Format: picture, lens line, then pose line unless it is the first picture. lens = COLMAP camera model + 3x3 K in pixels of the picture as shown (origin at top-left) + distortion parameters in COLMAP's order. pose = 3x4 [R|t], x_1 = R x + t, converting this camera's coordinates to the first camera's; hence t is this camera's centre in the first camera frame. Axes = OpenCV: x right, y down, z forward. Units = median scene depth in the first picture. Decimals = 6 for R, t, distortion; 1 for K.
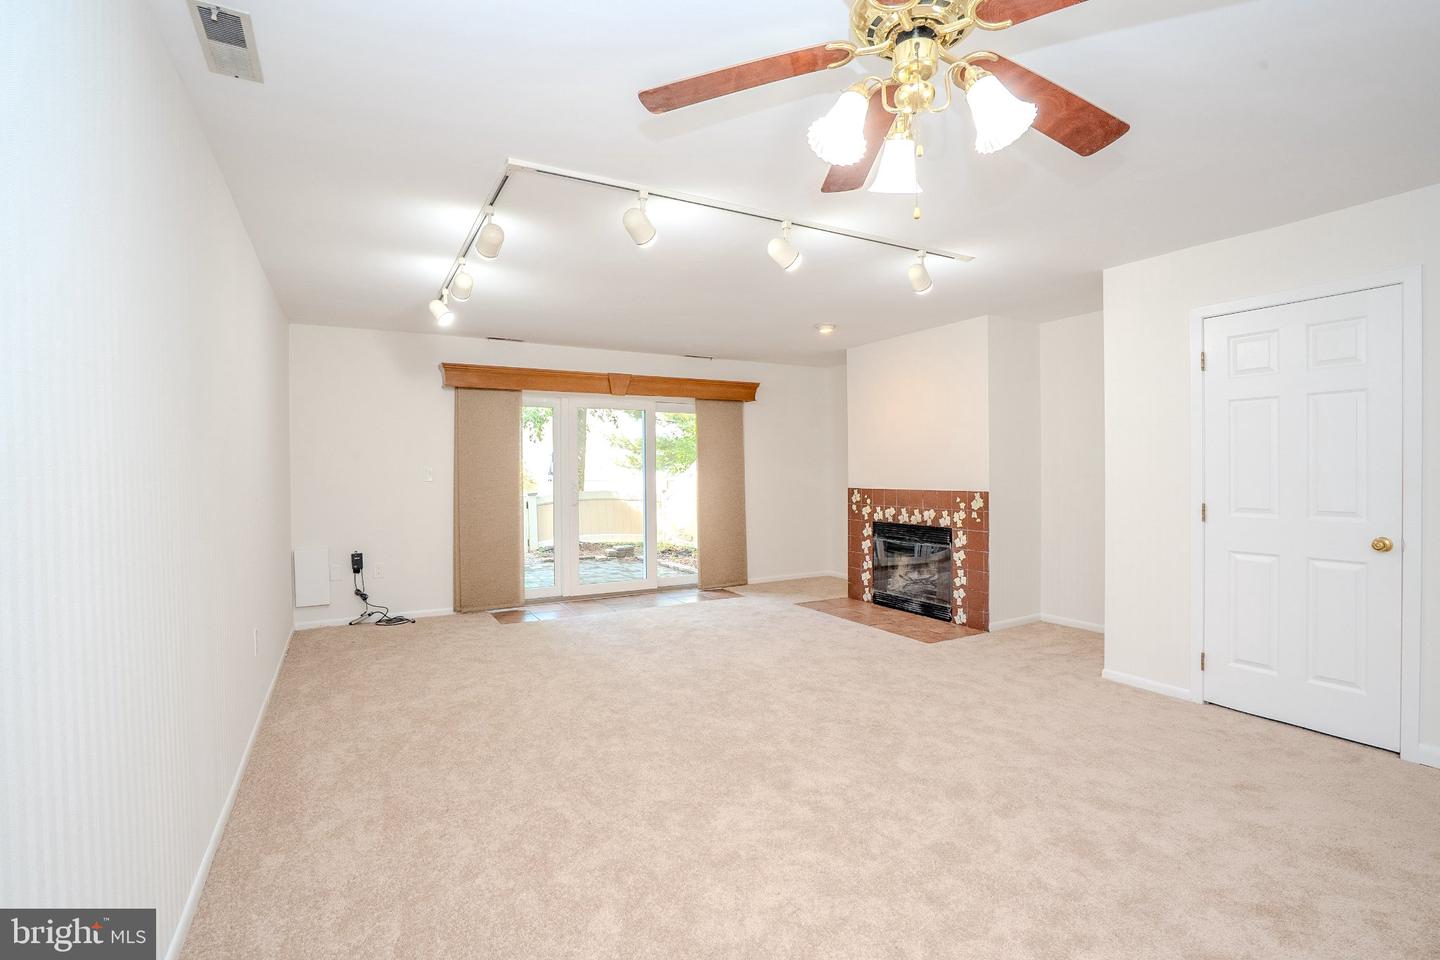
lens RADIAL K [[663.5, 0, 719.8], [0, 663.5, 477.4], [0, 0, 1]] dist [-0.064051, 0.025144]
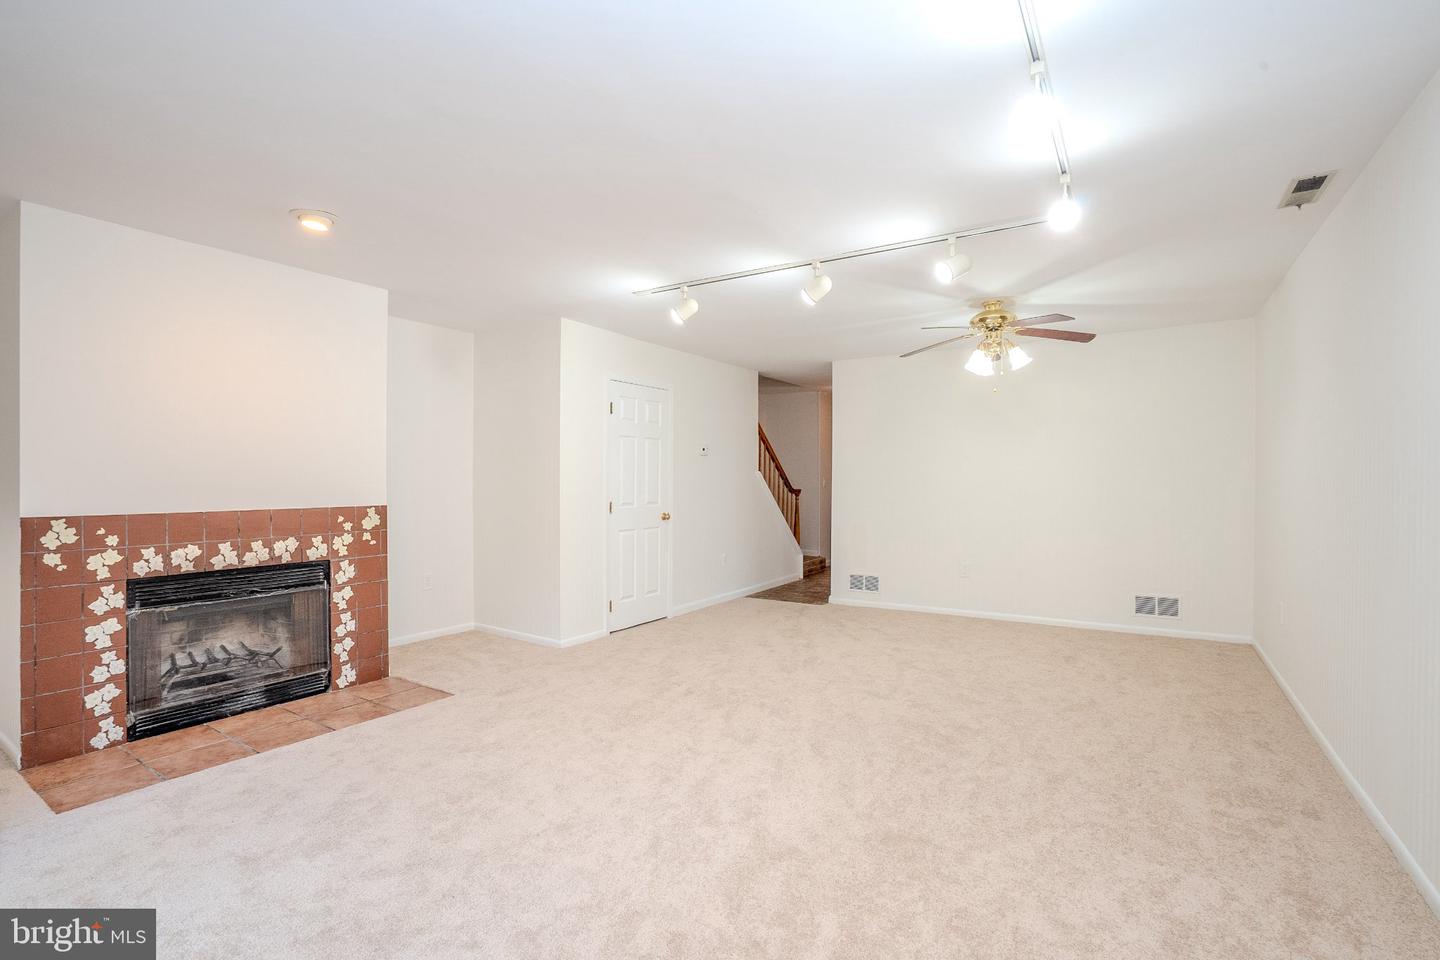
lens RADIAL K [[663.5, 0, 719.8], [0, 663.5, 477.4], [0, 0, 1]] dist [-0.064051, 0.025144]
pose [[-0.471329, 0.015444, 0.881822, -0.447974], [0.016795, 0.999823, -0.008534, 0.000608], [-0.881798, 0.010788, -0.471505, 0.899598]]
